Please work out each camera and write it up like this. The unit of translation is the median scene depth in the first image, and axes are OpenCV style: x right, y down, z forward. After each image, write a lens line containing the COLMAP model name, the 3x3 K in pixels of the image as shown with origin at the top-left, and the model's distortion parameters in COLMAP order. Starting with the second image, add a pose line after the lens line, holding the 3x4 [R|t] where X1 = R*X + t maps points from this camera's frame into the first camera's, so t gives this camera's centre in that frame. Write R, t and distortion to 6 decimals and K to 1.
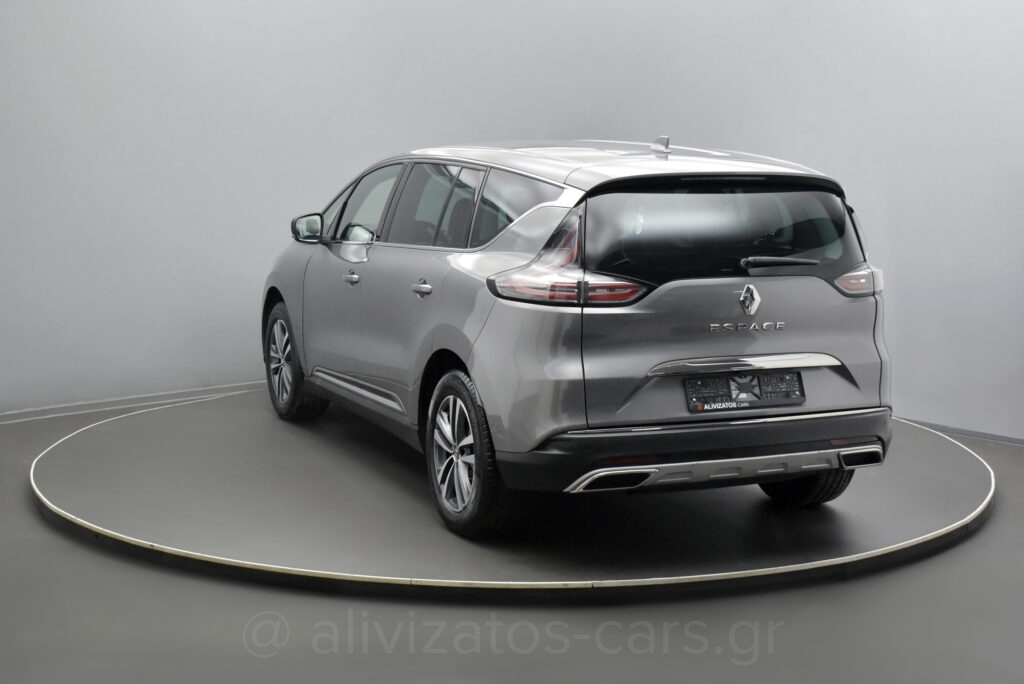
lens RADIAL K [[1626.4, 0, 509.1], [0, 1626.4, 345.0], [0, 0, 1]] dist [-0.005933, 0.000000]
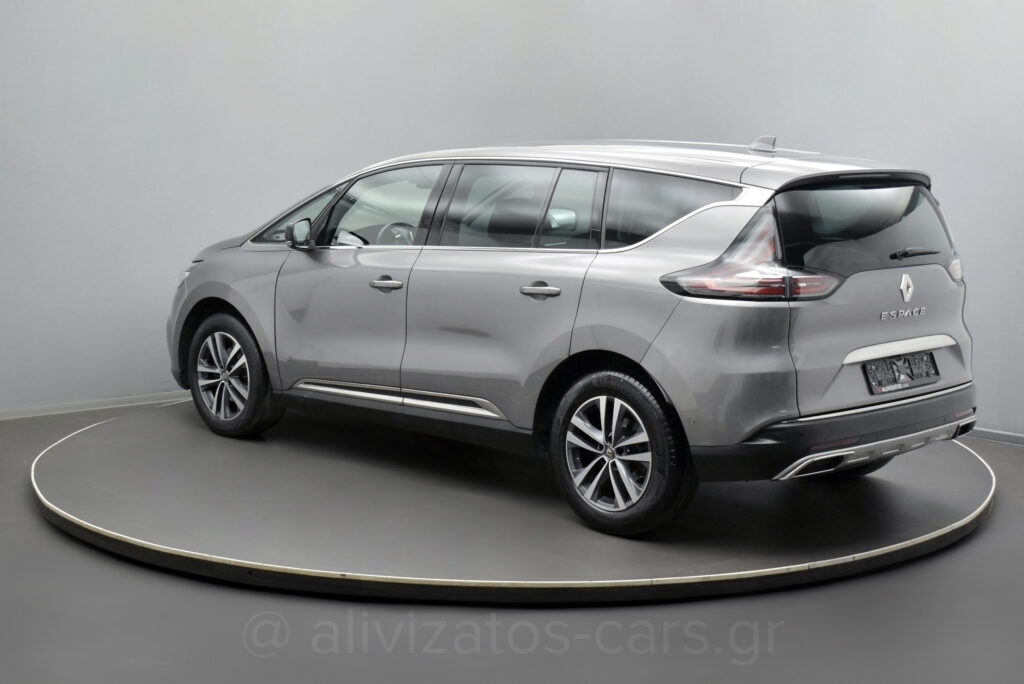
lens RADIAL K [[1626.4, 0, 519.4], [0, 1626.4, 336.9], [0, 0, 1]] dist [-0.005933, 0.000000]
pose [[0.928024, -0.051783, 0.368903, -0.473249], [0.052143, 0.998599, 0.009001, -0.017892], [-0.368852, 0.010883, 0.929424, 0.090531]]
